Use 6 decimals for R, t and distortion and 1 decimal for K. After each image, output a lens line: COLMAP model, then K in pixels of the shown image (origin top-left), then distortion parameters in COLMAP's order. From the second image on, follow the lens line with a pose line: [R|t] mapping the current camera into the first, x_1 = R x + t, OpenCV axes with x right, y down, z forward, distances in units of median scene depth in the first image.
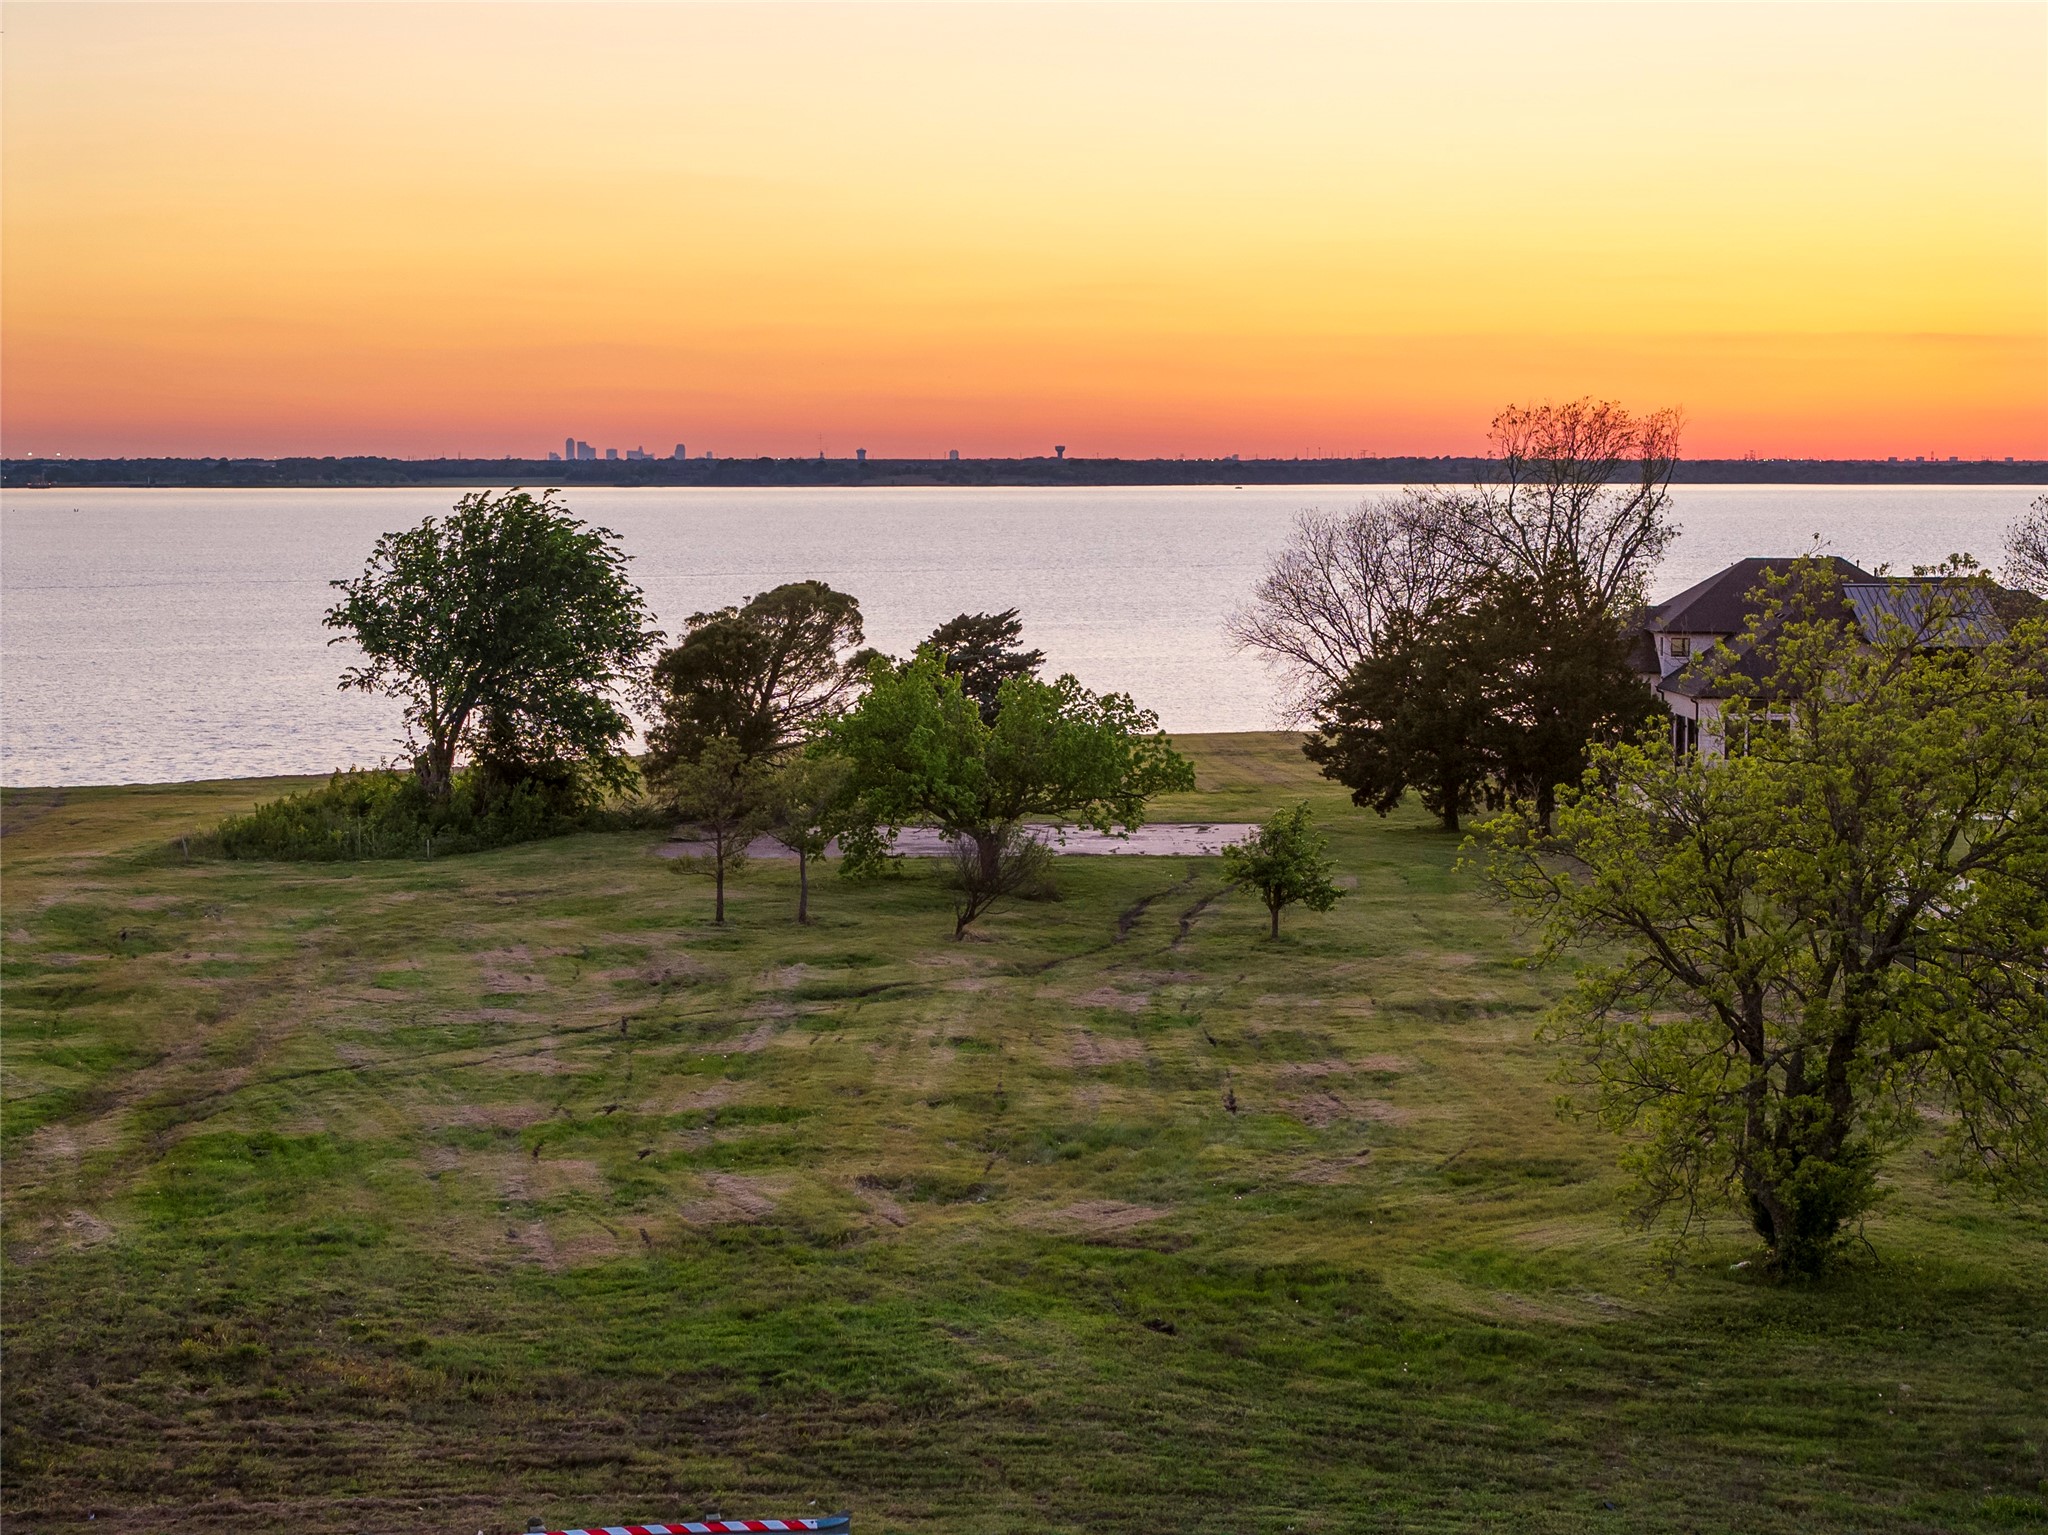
lens RADIAL K [[4175.7, 0, 1024.7], [0, 4175.7, 766.6], [0, 0, 1]] dist [0.048525, 0.000000]
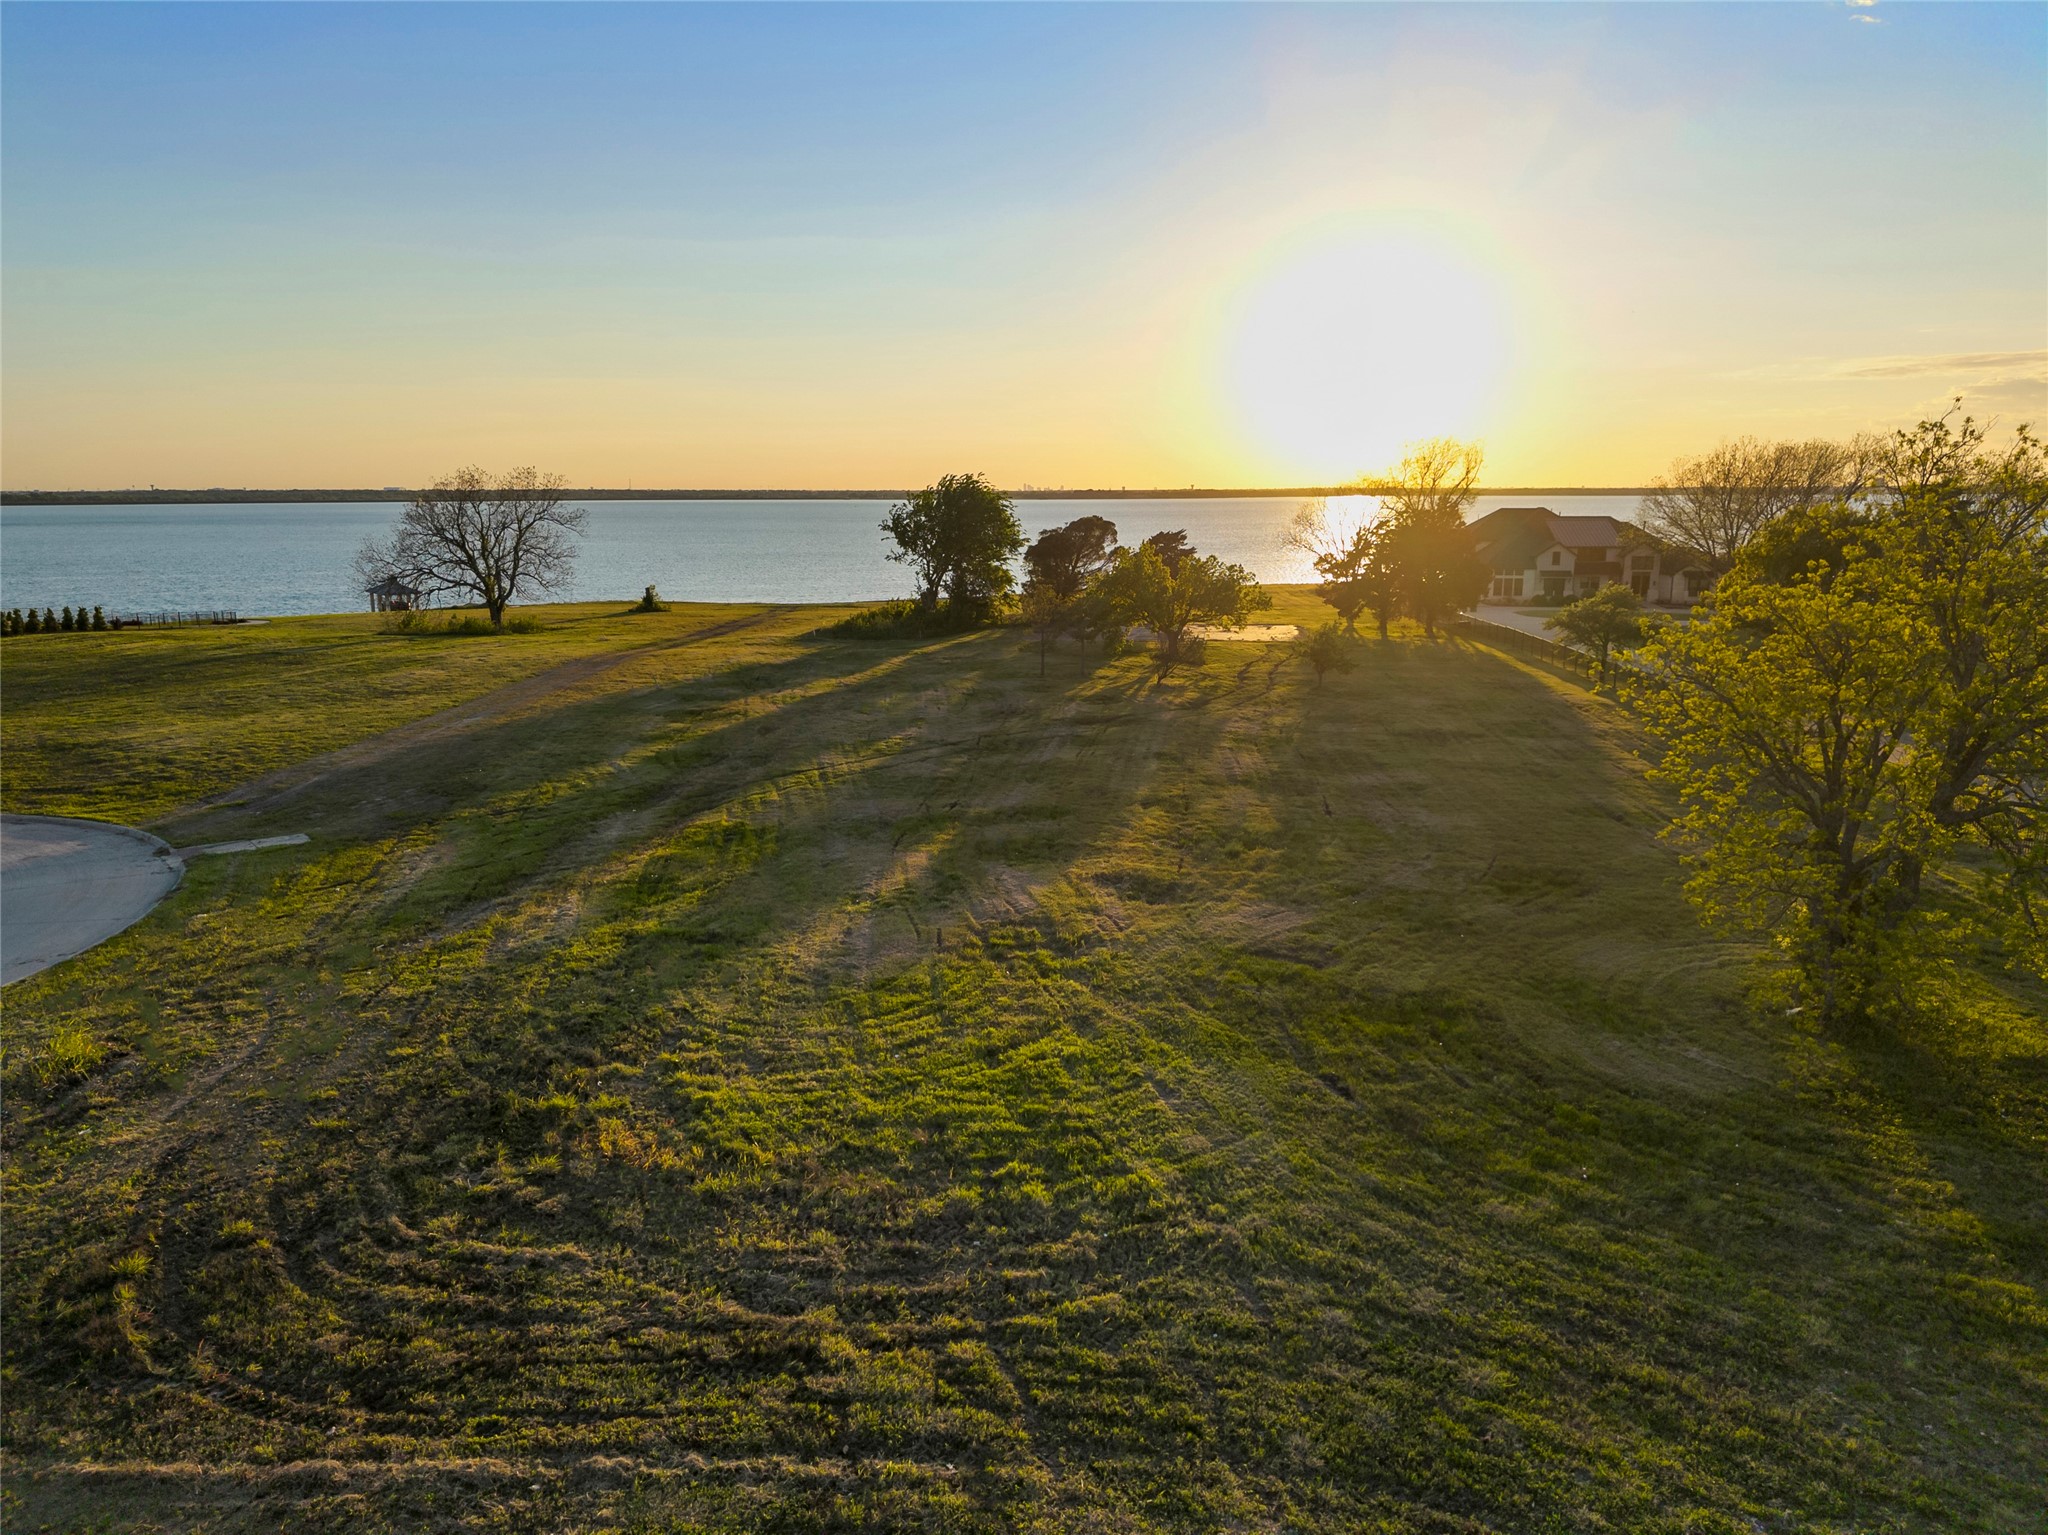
lens RADIAL K [[1426.7, 0, 1024.9], [0, 1426.7, 778.1], [0, 0, 1]] dist [0.072513, -0.000719]
pose [[0.994368, 0.018611, -0.104337, -0.006315], [-0.005328, 0.991995, 0.126168, -0.001075], [0.105850, -0.124902, 0.986507, 0.265848]]
